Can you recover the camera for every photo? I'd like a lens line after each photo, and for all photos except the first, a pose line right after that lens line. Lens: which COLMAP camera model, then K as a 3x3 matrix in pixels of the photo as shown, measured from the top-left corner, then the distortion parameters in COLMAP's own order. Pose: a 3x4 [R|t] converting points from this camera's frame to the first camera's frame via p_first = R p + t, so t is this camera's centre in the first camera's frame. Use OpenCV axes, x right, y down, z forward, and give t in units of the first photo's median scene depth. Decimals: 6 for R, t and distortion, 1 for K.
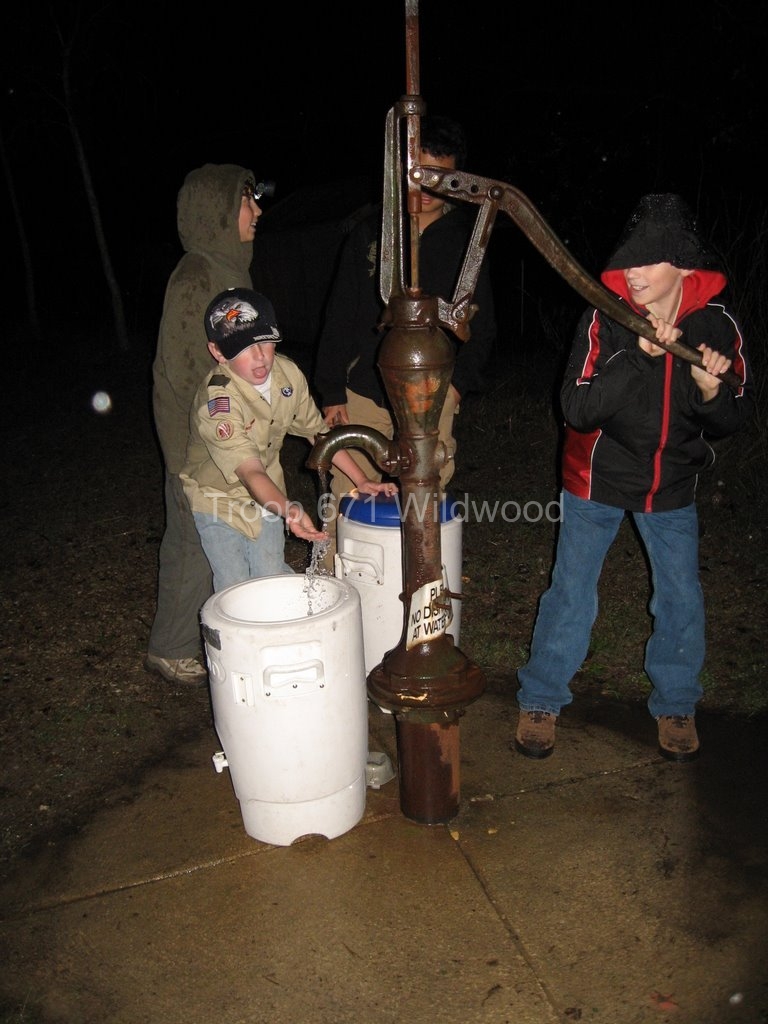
lens RADIAL K [[1035.3, 0, 383.1], [0, 1035.3, 506.9], [0, 0, 1]] dist [-0.094918, 0.000000]
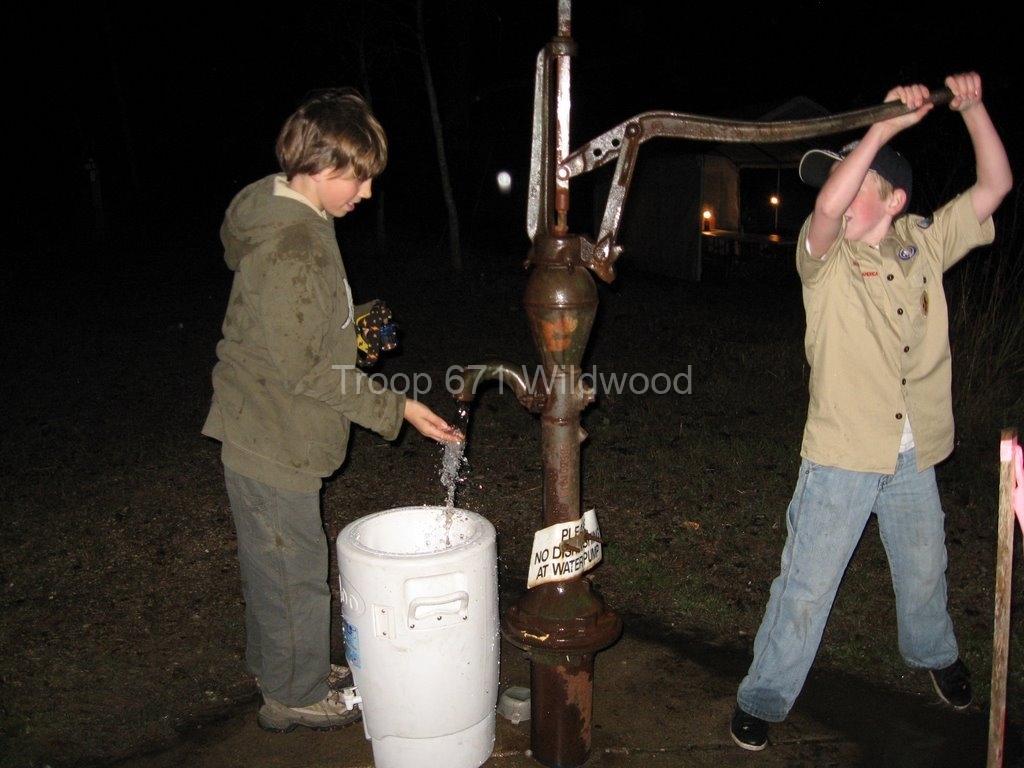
lens RADIAL K [[1035.3, 0, 502.0], [0, 1035.3, 384.2], [0, 0, 1]] dist [-0.094918, 0.000000]
pose [[0.969367, 0.082338, -0.231404, 0.207029], [-0.092988, 0.995035, -0.035483, -0.018189], [0.227334, 0.055913, 0.972210, 0.019530]]
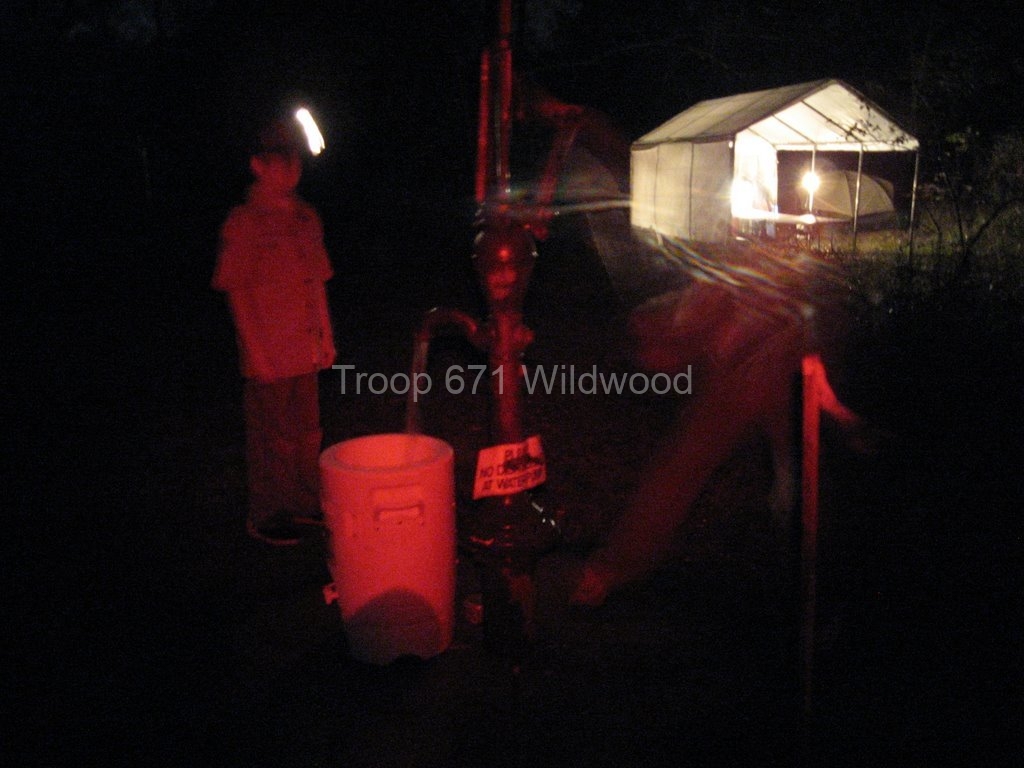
lens RADIAL K [[1035.3, 0, 505.3], [0, 1035.3, 385.3], [0, 0, 1]] dist [-0.094918, 0.000000]
pose [[0.957038, 0.099531, -0.272346, 0.357367], [-0.107030, 0.994174, -0.012778, 0.021218], [0.269487, 0.041378, 0.962115, -0.129809]]
